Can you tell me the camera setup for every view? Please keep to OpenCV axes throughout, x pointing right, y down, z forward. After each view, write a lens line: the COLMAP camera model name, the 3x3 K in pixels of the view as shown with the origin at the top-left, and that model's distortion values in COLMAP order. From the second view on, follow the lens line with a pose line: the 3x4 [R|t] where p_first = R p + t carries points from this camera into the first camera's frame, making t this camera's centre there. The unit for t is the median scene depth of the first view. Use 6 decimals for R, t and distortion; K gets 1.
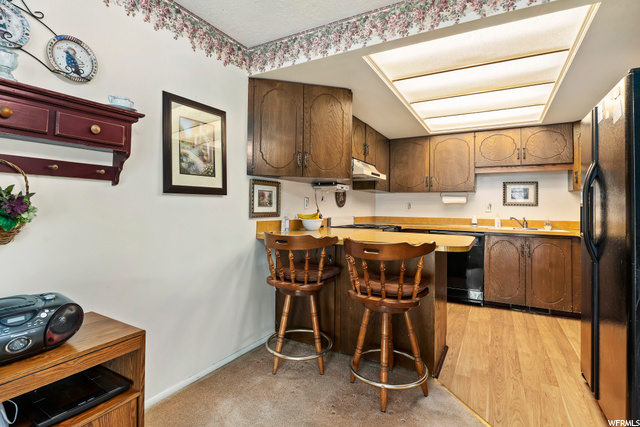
lens RADIAL K [[322.0, 0, 313.5], [0, 322.0, 196.9], [0, 0, 1]] dist [-0.008537, -0.002687]
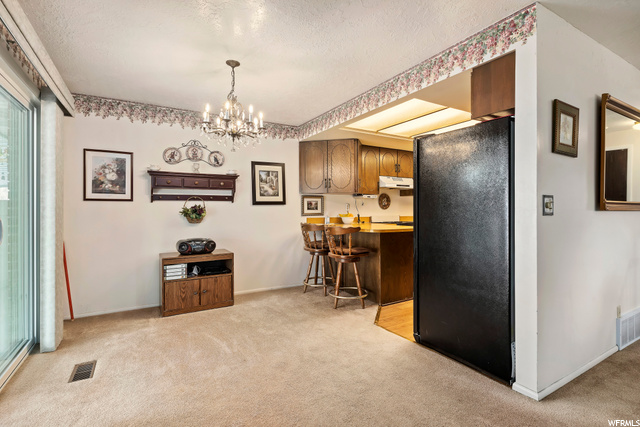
lens RADIAL K [[308.3, 0, 315.7], [0, 308.3, 208.3], [0, 0, 1]] dist [-0.003383, -0.001309]
pose [[0.865297, -0.017748, -0.500945, 0.768734], [0.030612, 0.999379, 0.017469, -0.009090], [0.500324, -0.030451, 0.865303, -0.523162]]
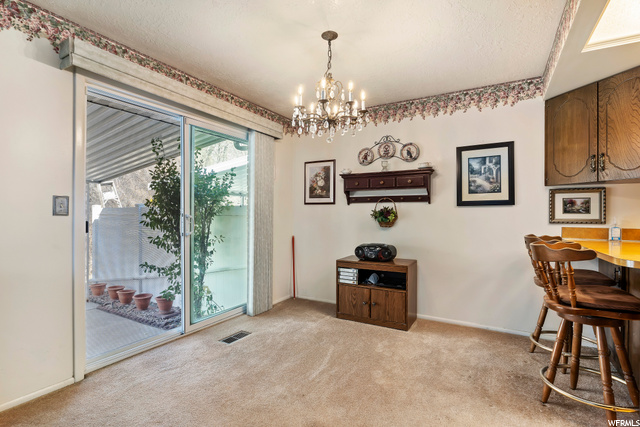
lens RADIAL K [[308.3, 0, 319.3], [0, 308.3, 213.1], [0, 0, 1]] dist [-0.003383, -0.001309]
pose [[-0.010304, -0.011750, -0.999878, 0.873307], [0.028462, 0.999522, -0.012039, 0.017369], [0.999542, -0.028583, -0.009965, 0.192761]]
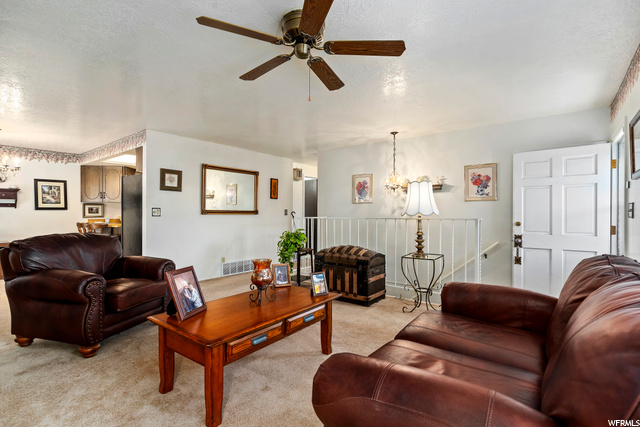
lens RADIAL K [[308.3, 0, 323.7], [0, 308.3, 215.2], [0, 0, 1]] dist [-0.003383, -0.001309]
pose [[0.991525, -0.013284, -0.129237, 2.086011], [0.018172, 0.999160, 0.036716, -0.014423], [0.128641, -0.038754, 0.990934, -1.267204]]
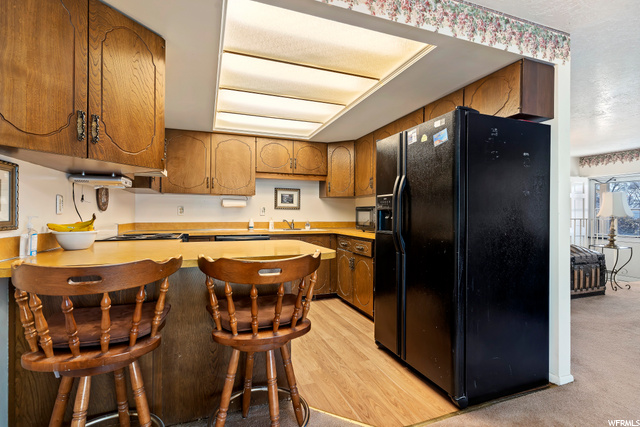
lens RADIAL K [[308.3, 0, 319.7], [0, 308.3, 211.6], [0, 0, 1]] dist [-0.003383, -0.001309]
pose [[0.636584, -0.004879, 0.771192, -0.192517], [-0.020876, 0.999505, 0.023555, 0.010979], [-0.770925, -0.031094, 0.636167, 0.333112]]
